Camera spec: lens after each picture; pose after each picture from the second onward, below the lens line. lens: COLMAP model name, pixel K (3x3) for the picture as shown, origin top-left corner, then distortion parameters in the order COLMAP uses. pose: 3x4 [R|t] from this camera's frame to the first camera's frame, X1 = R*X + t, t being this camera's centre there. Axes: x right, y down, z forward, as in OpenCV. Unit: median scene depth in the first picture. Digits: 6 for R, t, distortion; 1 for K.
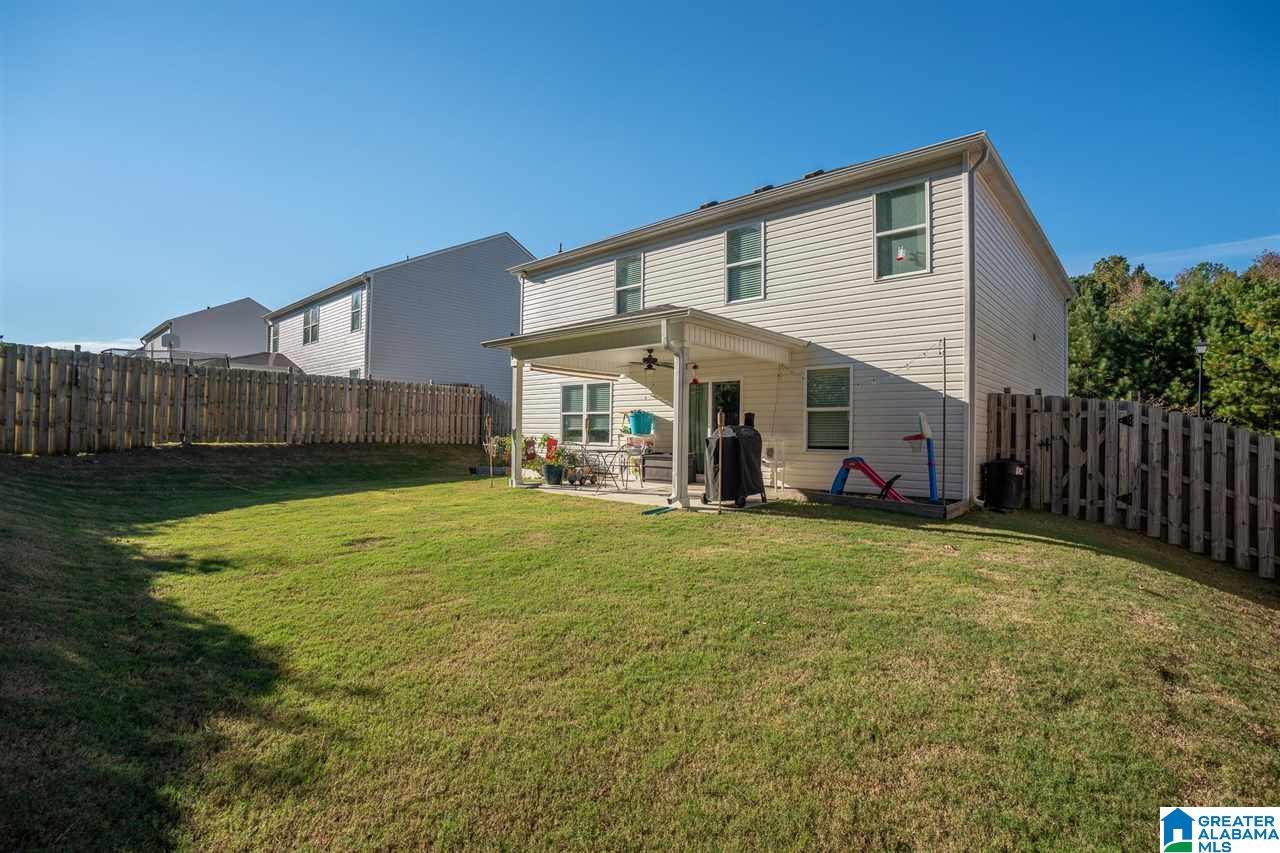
lens RADIAL K [[590.0, 0, 640.0], [0, 590.0, 426.5], [0, 0, 1]] dist [-0.067457, 0.026479]
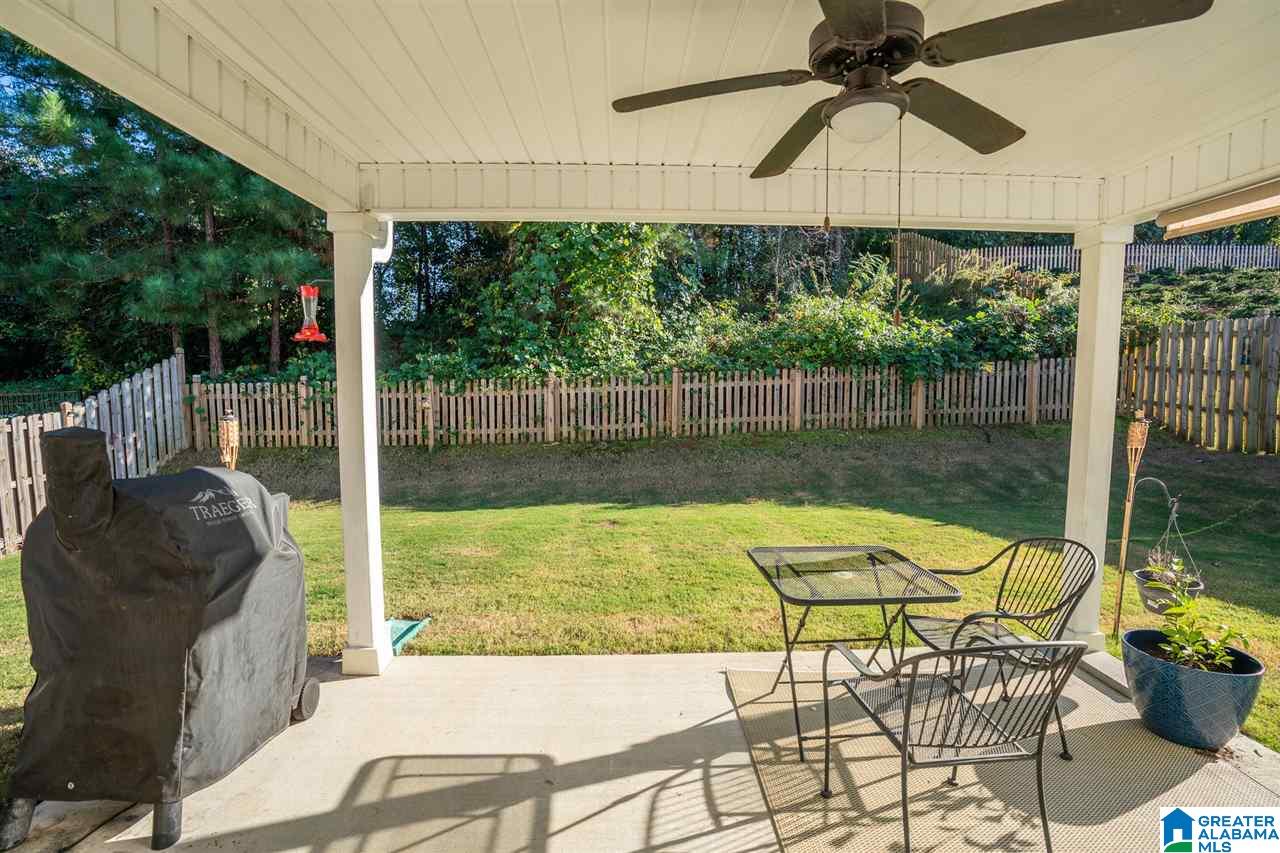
lens RADIAL K [[590.0, 0, 640.0], [0, 590.0, 426.5], [0, 0, 1]] dist [-0.067457, 0.026479]
pose [[-0.714631, 0.038627, -0.698434, 0.112458], [-0.003277, 0.998278, 0.058563, -0.022542], [0.699494, 0.044140, -0.713274, 0.782442]]
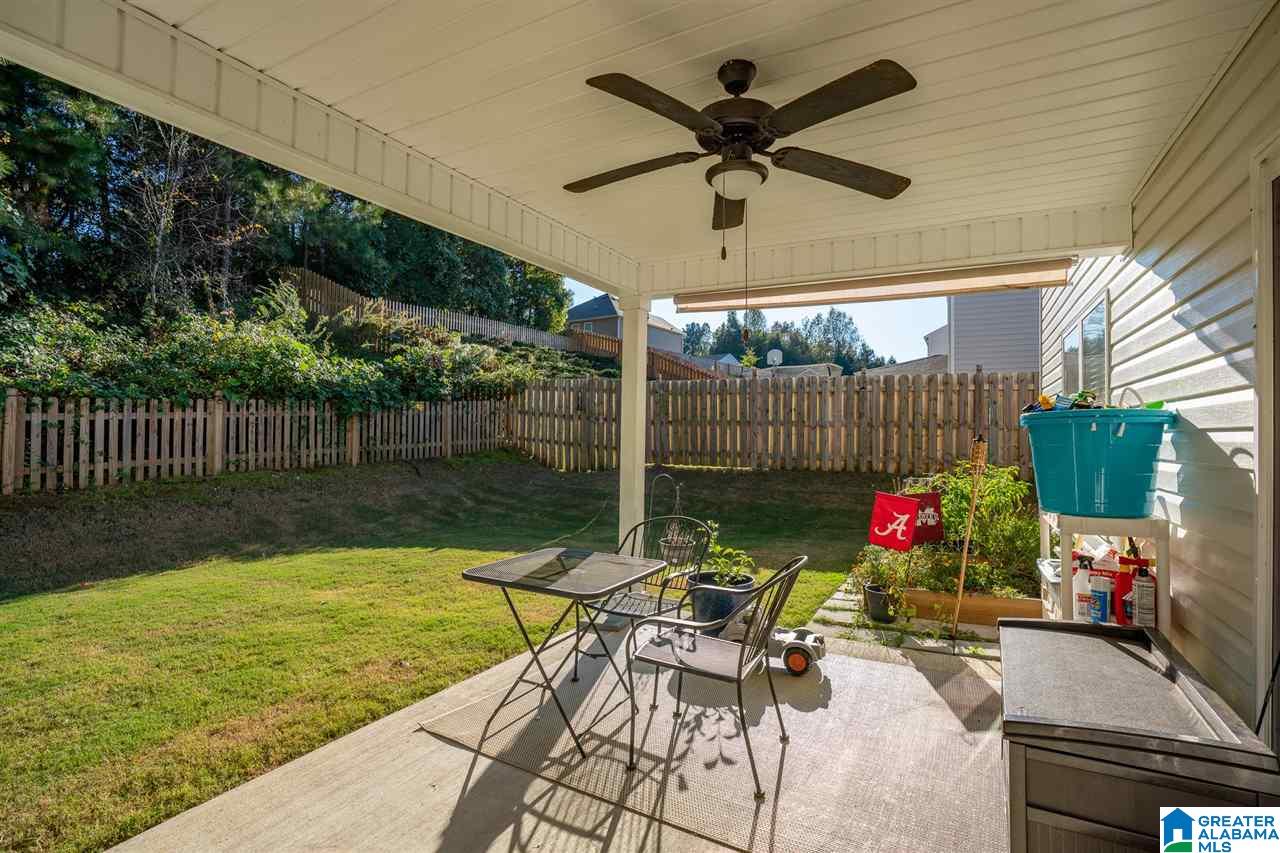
lens RADIAL K [[590.0, 0, 640.0], [0, 590.0, 426.5], [0, 0, 1]] dist [-0.067457, 0.026479]
pose [[0.225845, -0.020395, -0.973950, 0.136720], [0.000966, 0.999785, -0.020712, -0.011359], [0.974163, 0.003737, 0.225816, 0.684702]]
